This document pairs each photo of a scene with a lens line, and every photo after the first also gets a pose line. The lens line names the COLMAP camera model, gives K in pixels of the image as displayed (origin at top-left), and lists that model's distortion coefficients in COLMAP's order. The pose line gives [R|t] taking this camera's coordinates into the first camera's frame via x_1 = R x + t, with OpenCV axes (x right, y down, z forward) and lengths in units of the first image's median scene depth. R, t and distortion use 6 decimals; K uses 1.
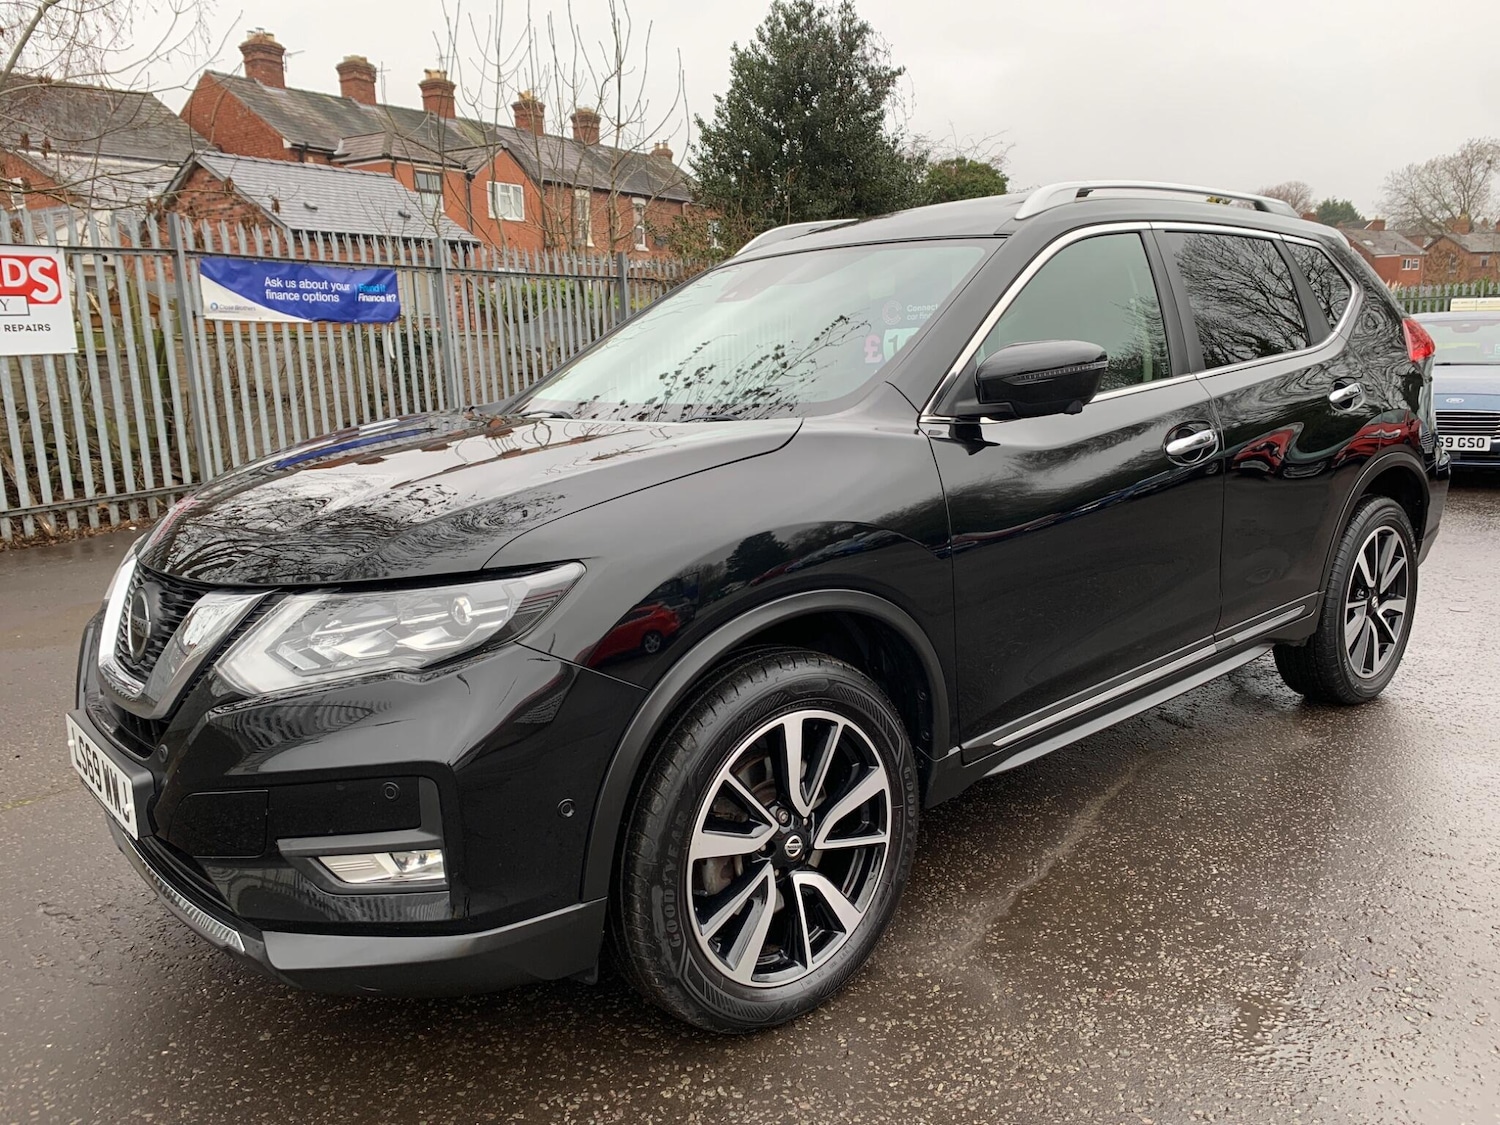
lens RADIAL K [[966.7, 0, 751.7], [0, 966.7, 571.4], [0, 0, 1]] dist [-0.040821, 0.002447]
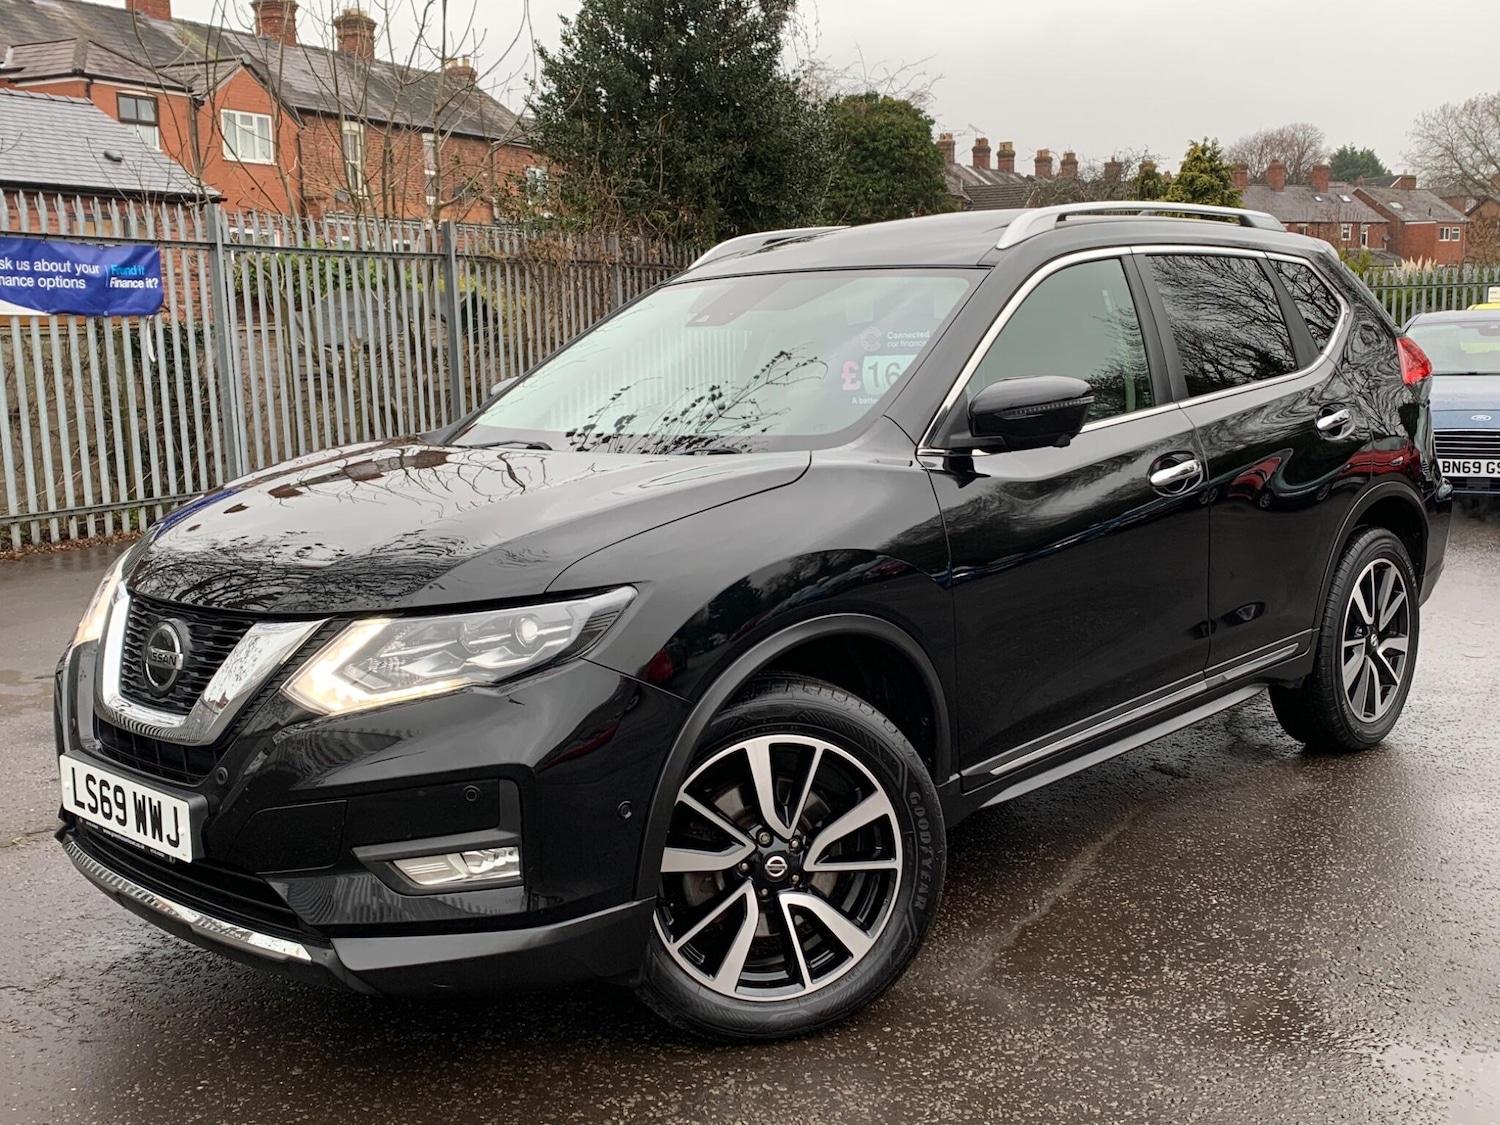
lens RADIAL K [[1265.6, 0, 744.2], [0, 1265.6, 562.2], [0, 0, 1]] dist [0.011923, -0.117107]
pose [[0.995402, -0.007984, 0.095449, -0.138651], [0.013852, 0.998043, -0.060977, 0.038849], [-0.094775, 0.062018, 0.993565, -0.313905]]
